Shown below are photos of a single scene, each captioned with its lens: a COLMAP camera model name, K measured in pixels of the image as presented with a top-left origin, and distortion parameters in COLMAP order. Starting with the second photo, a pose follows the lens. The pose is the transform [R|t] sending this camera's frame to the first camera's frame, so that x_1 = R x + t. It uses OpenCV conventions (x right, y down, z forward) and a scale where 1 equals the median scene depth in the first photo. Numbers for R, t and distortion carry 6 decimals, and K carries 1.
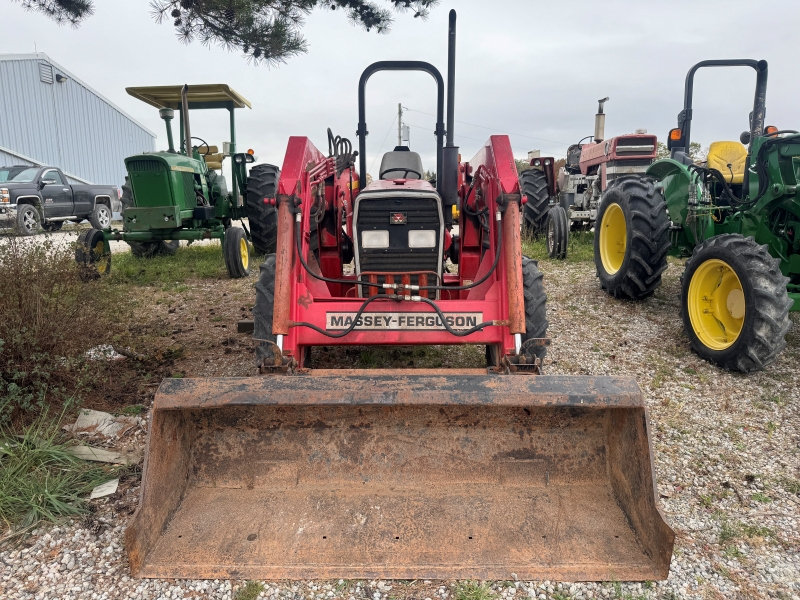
lens RADIAL K [[545.9, 0, 402.0], [0, 545.9, 298.4], [0, 0, 1]] dist [0.121532, -0.164135]
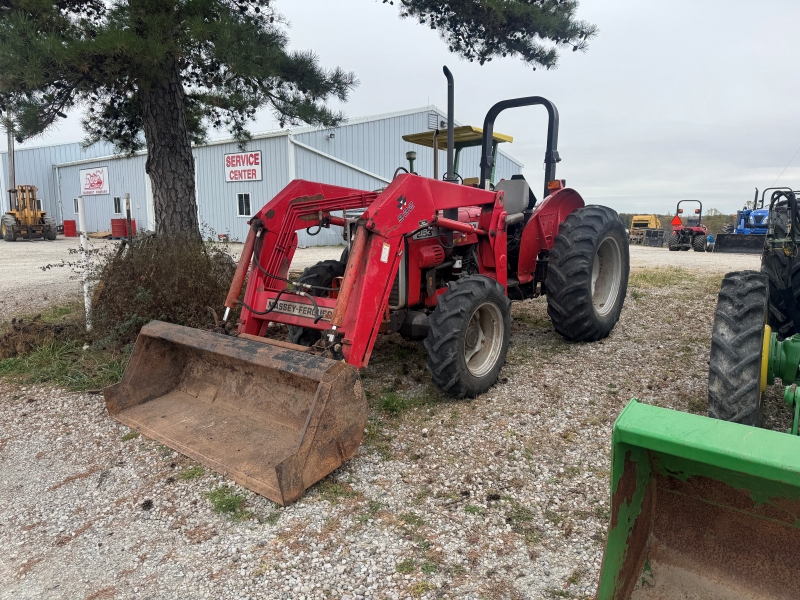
lens RADIAL K [[545.9, 0, 402.0], [0, 545.9, 298.4], [0, 0, 1]] dist [0.121532, -0.164135]
pose [[0.778719, 0.097631, -0.619730, 1.062912], [-0.122897, 0.992418, 0.001917, -0.021171], [0.615218, 0.074670, 0.784813, 0.061614]]
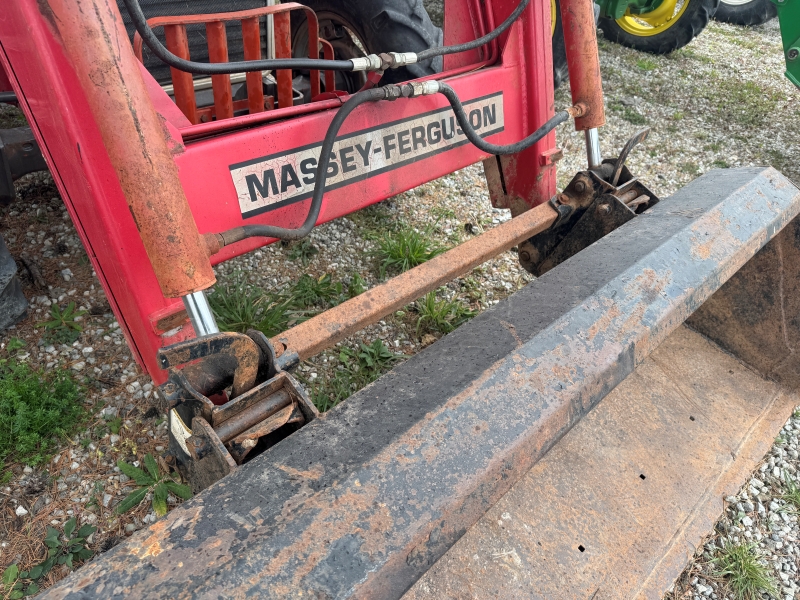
lens RADIAL K [[549.5, 0, 404.7], [0, 549.5, 297.0], [0, 0, 1]] dist [0.079379, -0.097632]
pose [[0.718333, -0.385118, 0.579381, -0.297197], [0.068818, 0.868054, 0.491678, -0.071351], [-0.692288, -0.313316, 0.650054, 0.664071]]
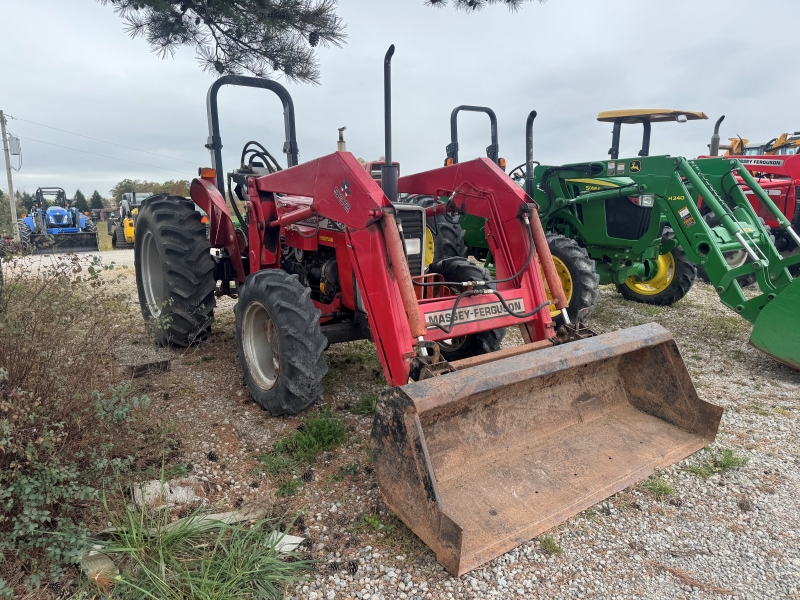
lens RADIAL K [[545.9, 0, 402.0], [0, 545.9, 298.4], [0, 0, 1]] dist [0.121532, -0.164135]
pose [[0.805477, -0.110699, 0.582196, -0.802868], [0.131870, 0.991249, 0.006031, -0.016666], [-0.577769, 0.071916, 0.813026, 0.142947]]
